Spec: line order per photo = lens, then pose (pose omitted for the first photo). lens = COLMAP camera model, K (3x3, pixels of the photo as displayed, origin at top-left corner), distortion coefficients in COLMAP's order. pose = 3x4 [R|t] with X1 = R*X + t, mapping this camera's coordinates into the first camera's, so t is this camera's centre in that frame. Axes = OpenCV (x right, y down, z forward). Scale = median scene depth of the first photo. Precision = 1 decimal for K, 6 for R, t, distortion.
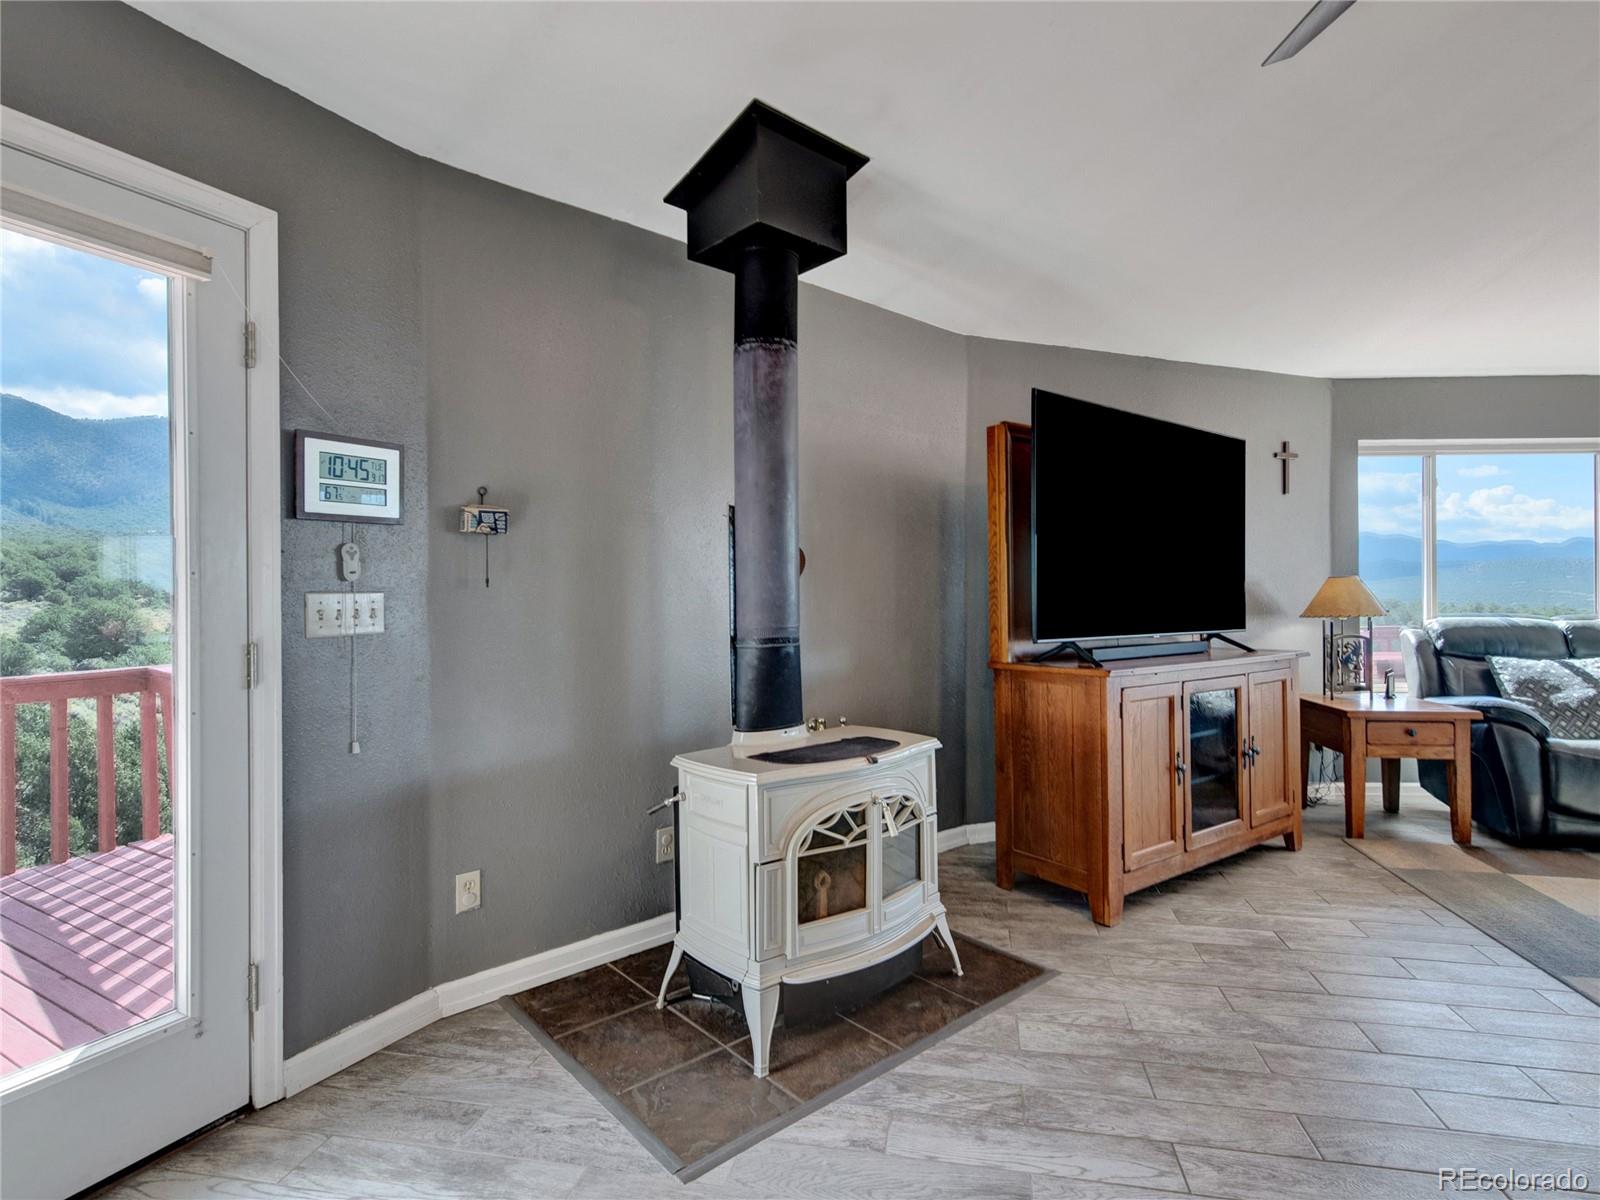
lens RADIAL K [[830.8, 0, 802.9], [0, 830.8, 584.6], [0, 0, 1]] dist [0.004049, -0.000109]
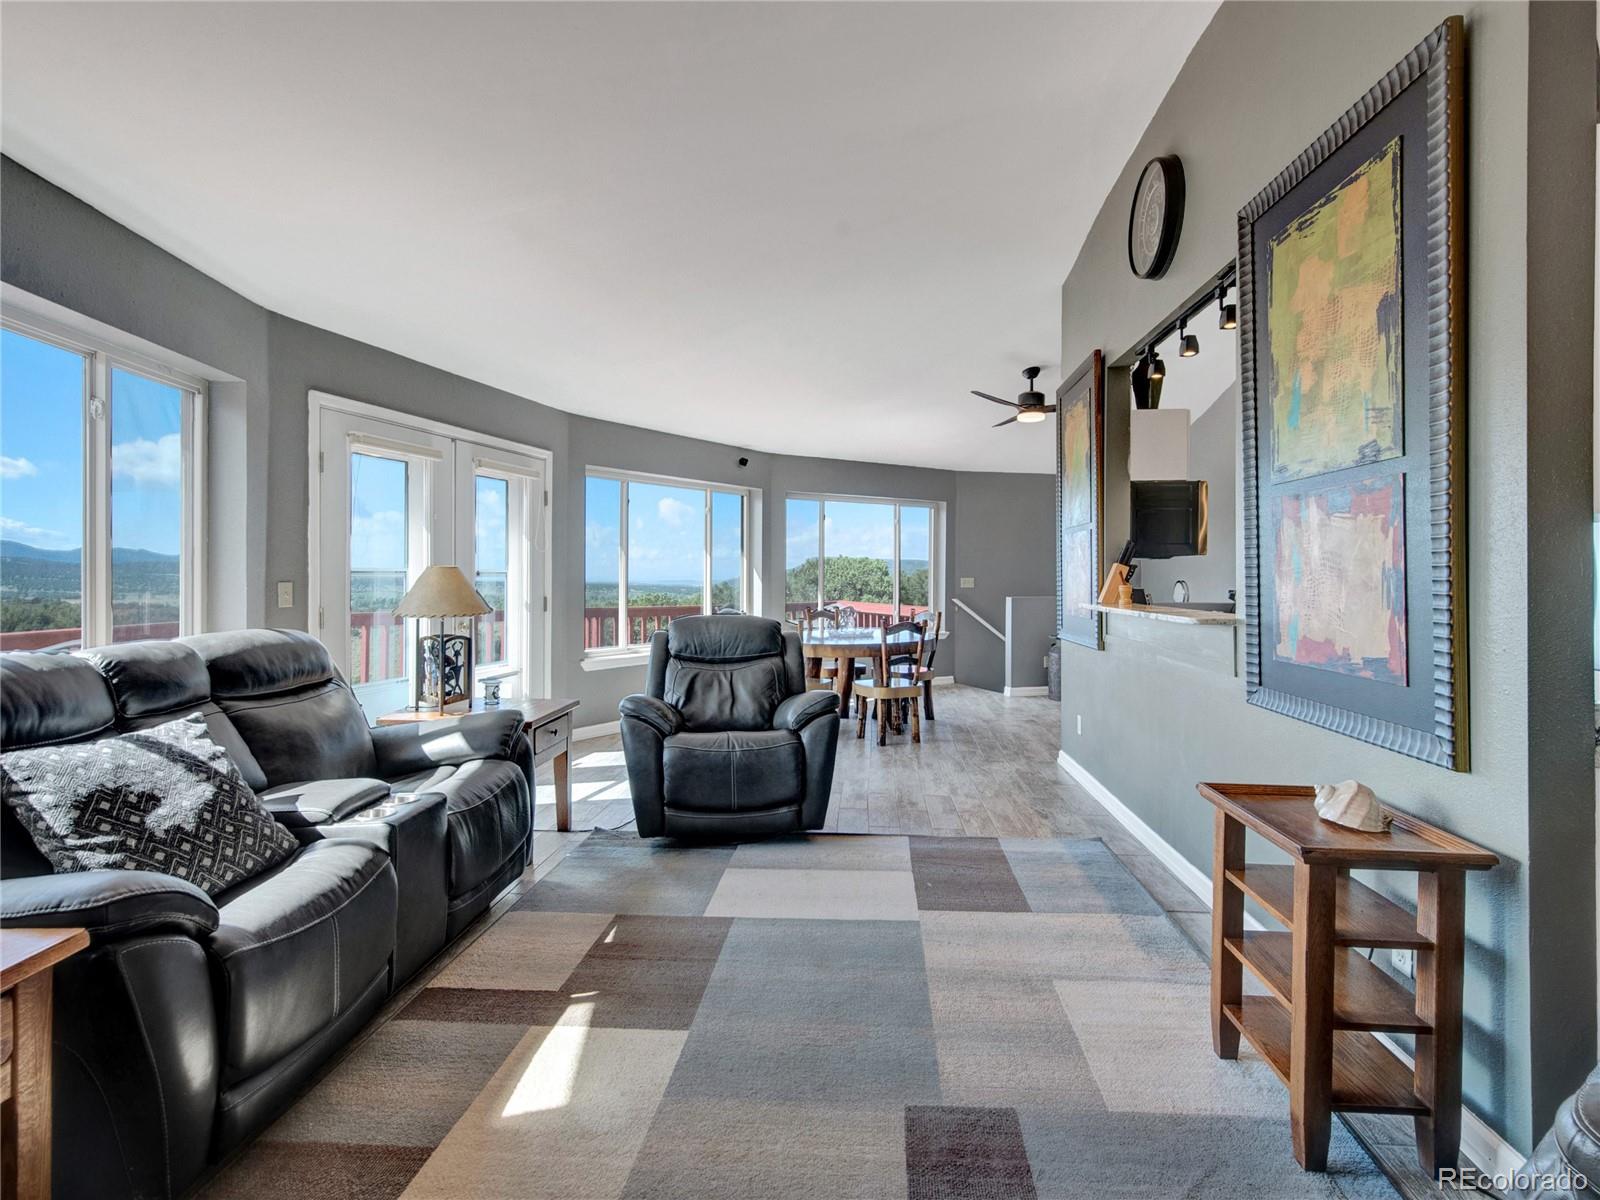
lens RADIAL K [[804.8, 0, 812.4], [0, 804.8, 575.6], [0, 0, 1]] dist [0.001104, 0.000125]
pose [[-0.135875, 0.004039, 0.990718, 0.387709], [-0.016412, 0.999845, -0.006327, -0.009583], [-0.990590, -0.017119, -0.135787, 0.690506]]
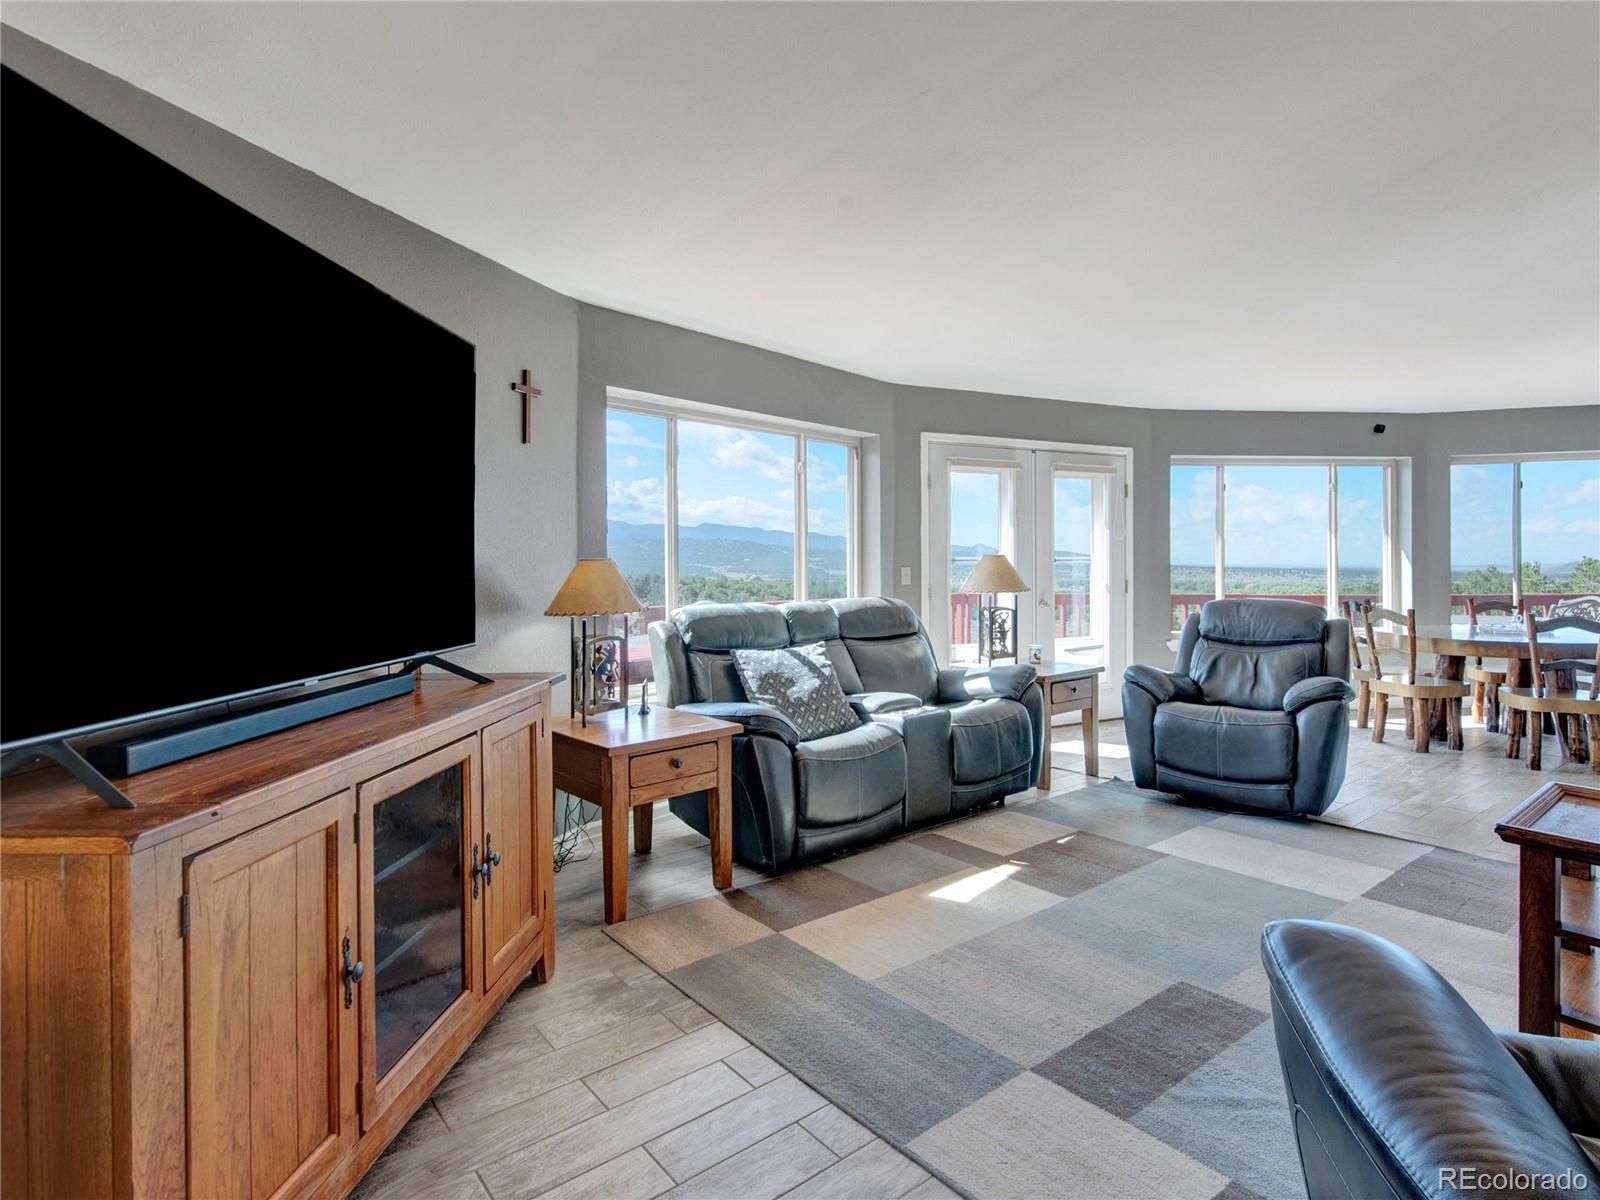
lens RADIAL K [[851.7, 0, 810.9], [0, 851.7, 563.5], [0, 0, 1]] dist [0.002848, -0.000462]
pose [[0.639354, -0.001335, 0.768911, 0.195387], [-0.007421, 0.999941, 0.007907, -0.013985], [-0.768876, -0.010762, 0.639307, 0.385843]]
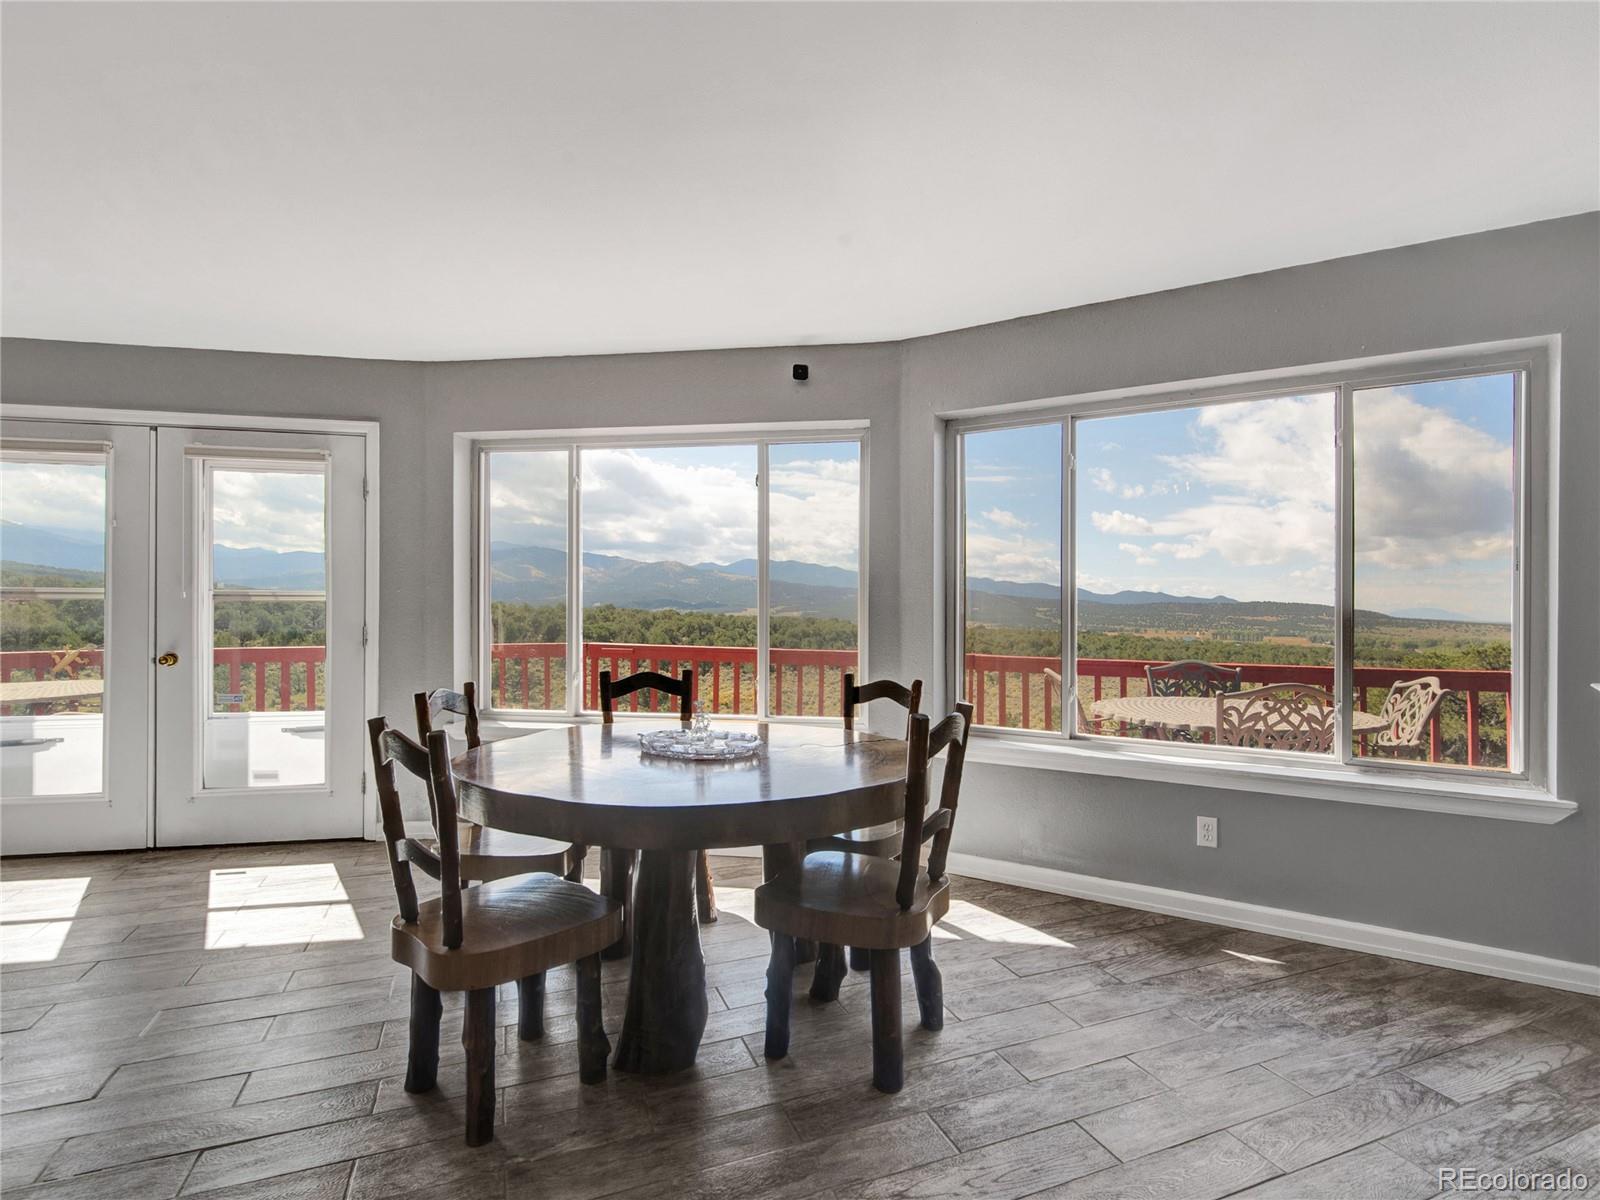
lens RADIAL K [[800.3, 0, 813.4], [0, 800.3, 597.1], [0, 0, 1]] dist [0.002874, -0.000046]
pose [[0.829470, 0.019764, 0.558201, 1.721792], [-0.019711, 0.999787, -0.006110, -0.015355], [-0.558203, -0.005935, 0.829683, -0.159995]]
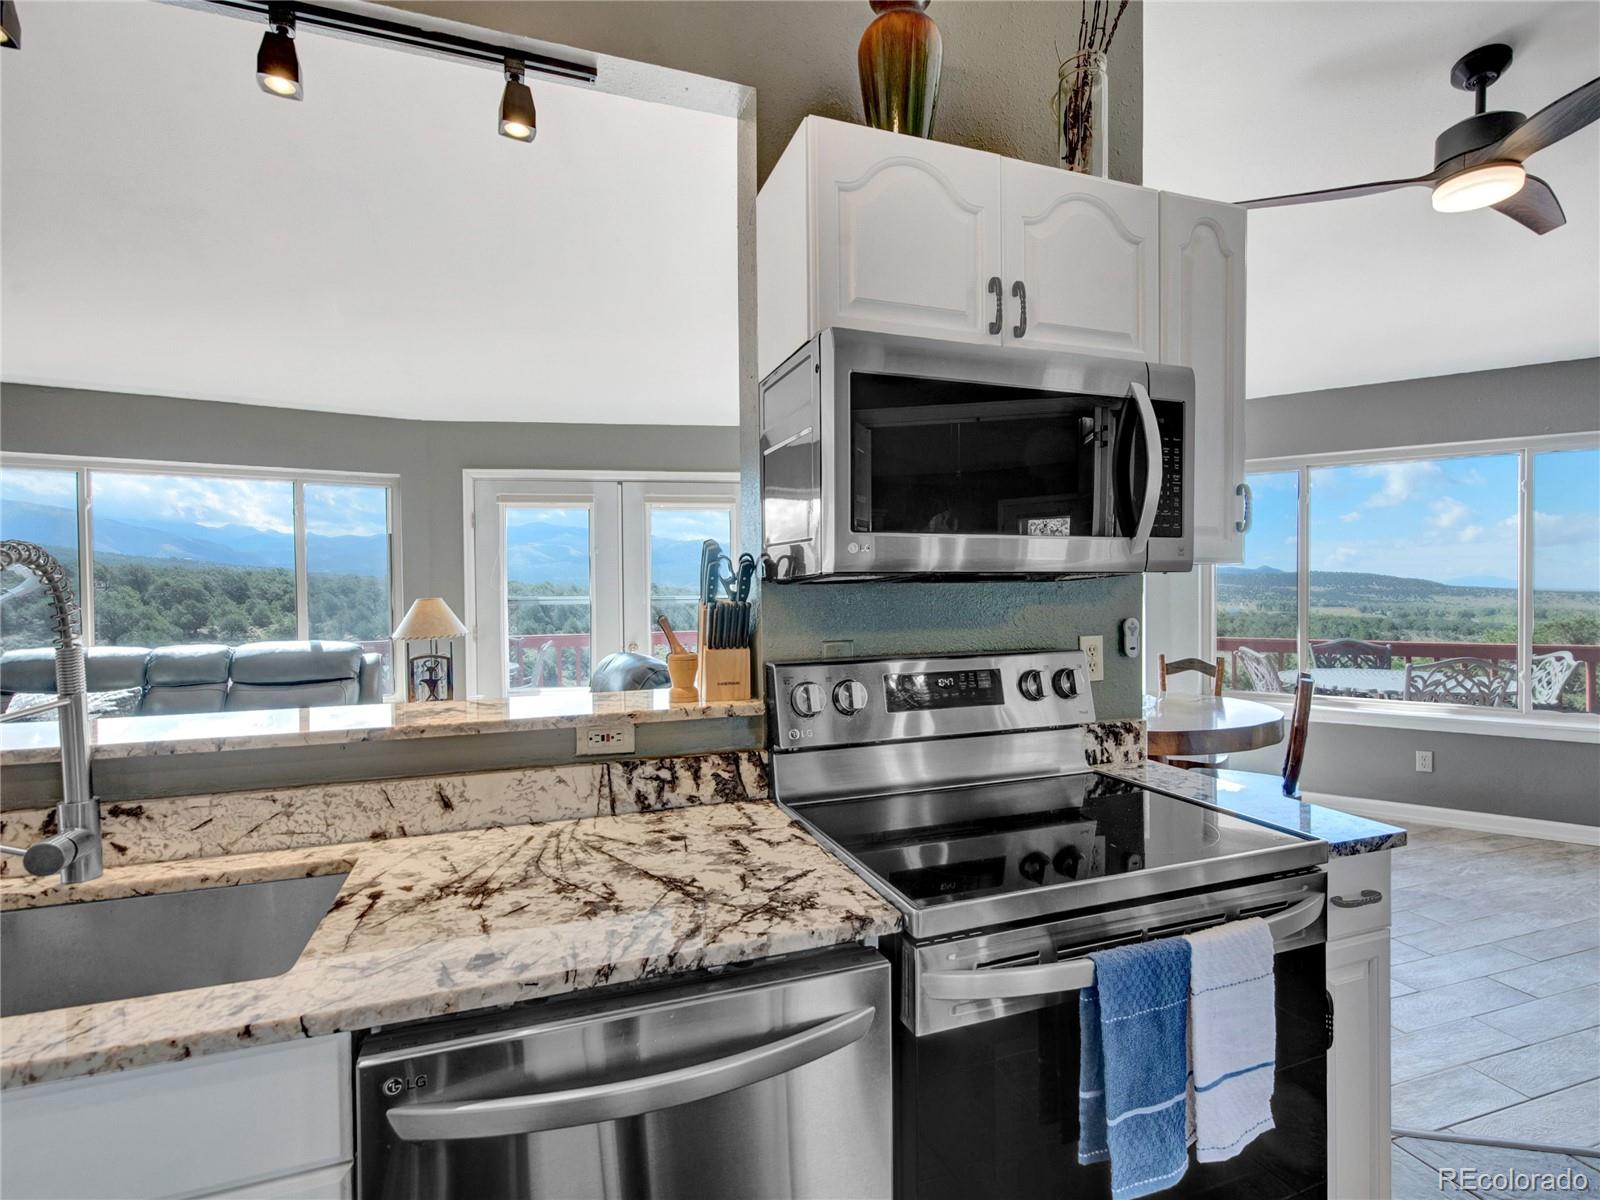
lens RADIAL K [[800.3, 0, 813.4], [0, 800.3, 597.1], [0, 0, 1]] dist [0.002874, -0.000046]
pose [[0.852437, -0.007526, 0.522776, 1.190610], [-0.006001, 0.999690, 0.024176, -0.050162], [-0.522795, -0.023745, 0.852127, -0.228899]]
